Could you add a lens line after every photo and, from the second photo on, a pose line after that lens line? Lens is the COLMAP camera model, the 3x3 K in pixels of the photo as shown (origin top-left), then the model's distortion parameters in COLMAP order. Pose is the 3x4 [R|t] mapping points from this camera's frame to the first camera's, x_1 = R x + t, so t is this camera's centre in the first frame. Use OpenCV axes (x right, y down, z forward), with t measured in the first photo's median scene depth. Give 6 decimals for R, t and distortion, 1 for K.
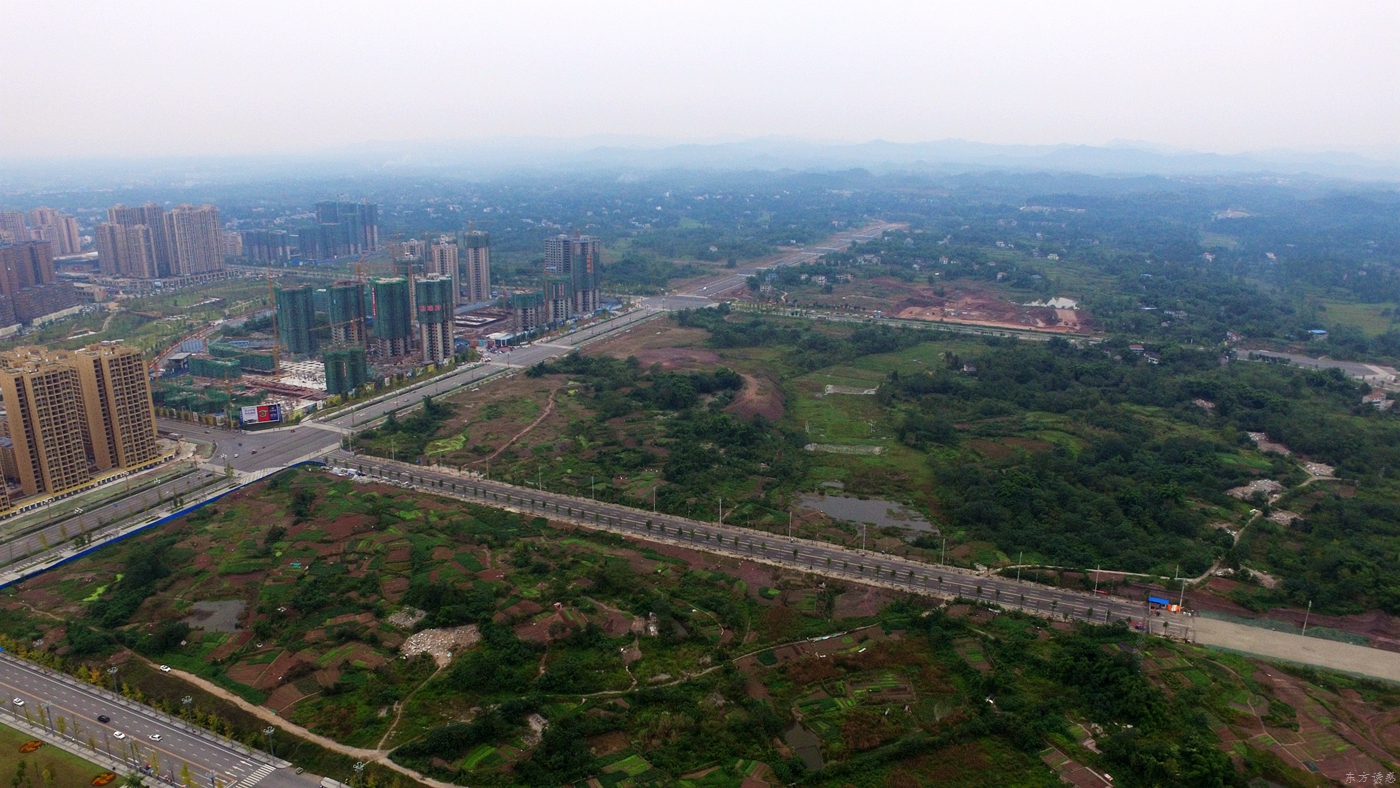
lens RADIAL K [[939.0, 0, 701.2], [0, 939.0, 405.9], [0, 0, 1]] dist [-0.127143, 0.093443]
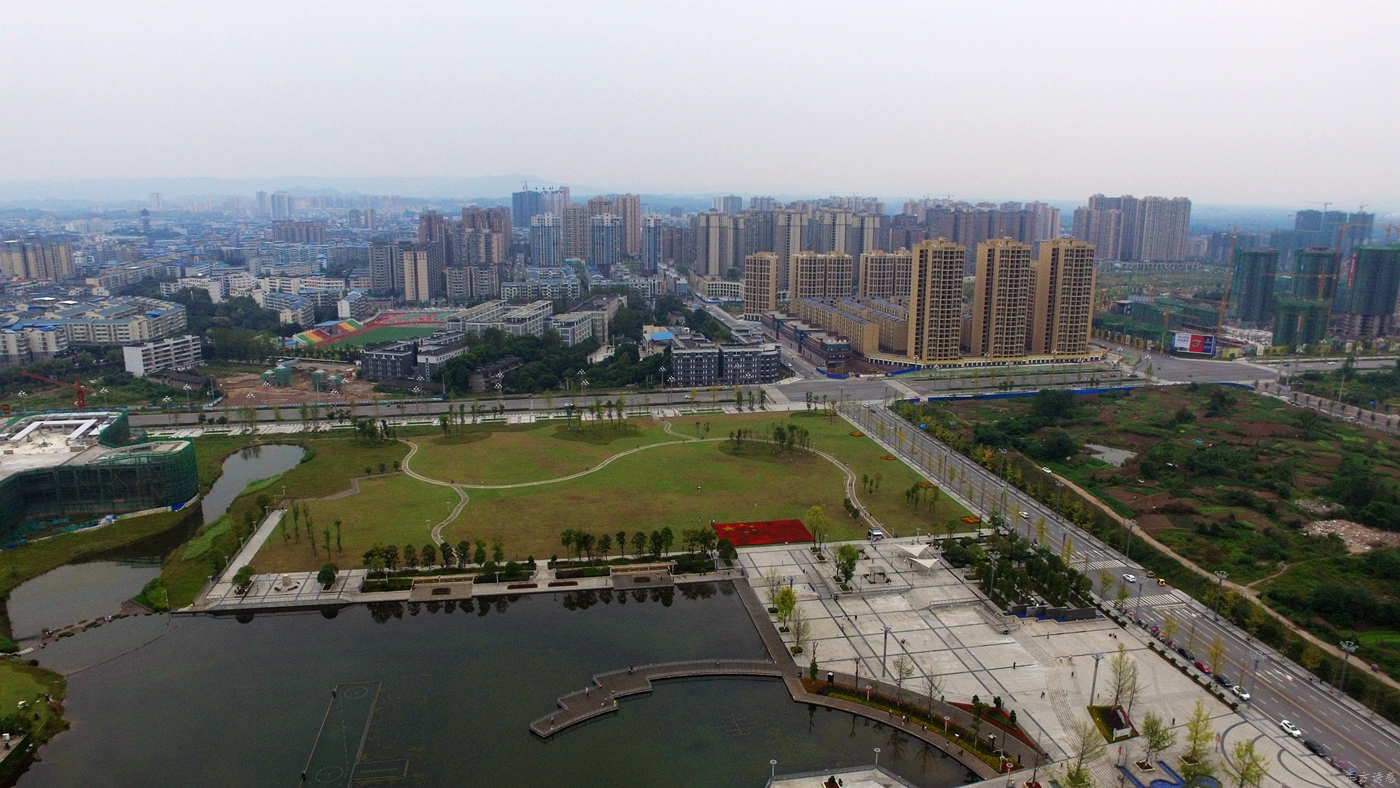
lens RADIAL K [[939.0, 0, 701.2], [0, 939.0, 405.9], [0, 0, 1]] dist [-0.127143, 0.093443]
pose [[0.570345, 0.184937, -0.800316, -0.002585], [-0.232270, 0.970871, 0.058822, 0.153796], [0.787882, 0.152341, 0.596687, 0.045679]]
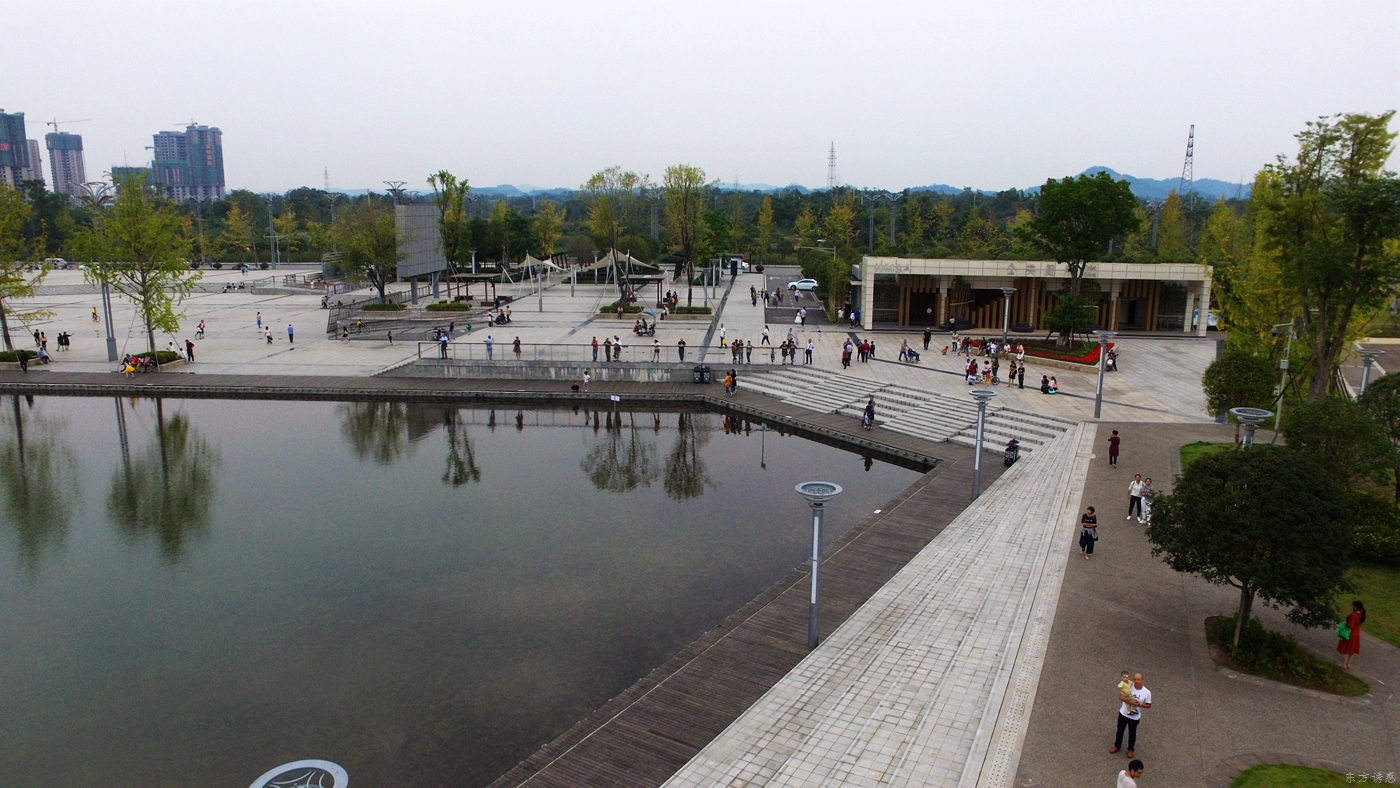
lens RADIAL K [[939.0, 0, 701.2], [0, 939.0, 405.9], [0, 0, 1]] dist [-0.127143, 0.093443]
pose [[0.934179, -0.076240, 0.348564, -0.002955], [0.100525, 0.993570, -0.052097, 0.324519], [-0.342351, 0.083707, 0.935836, 0.090979]]
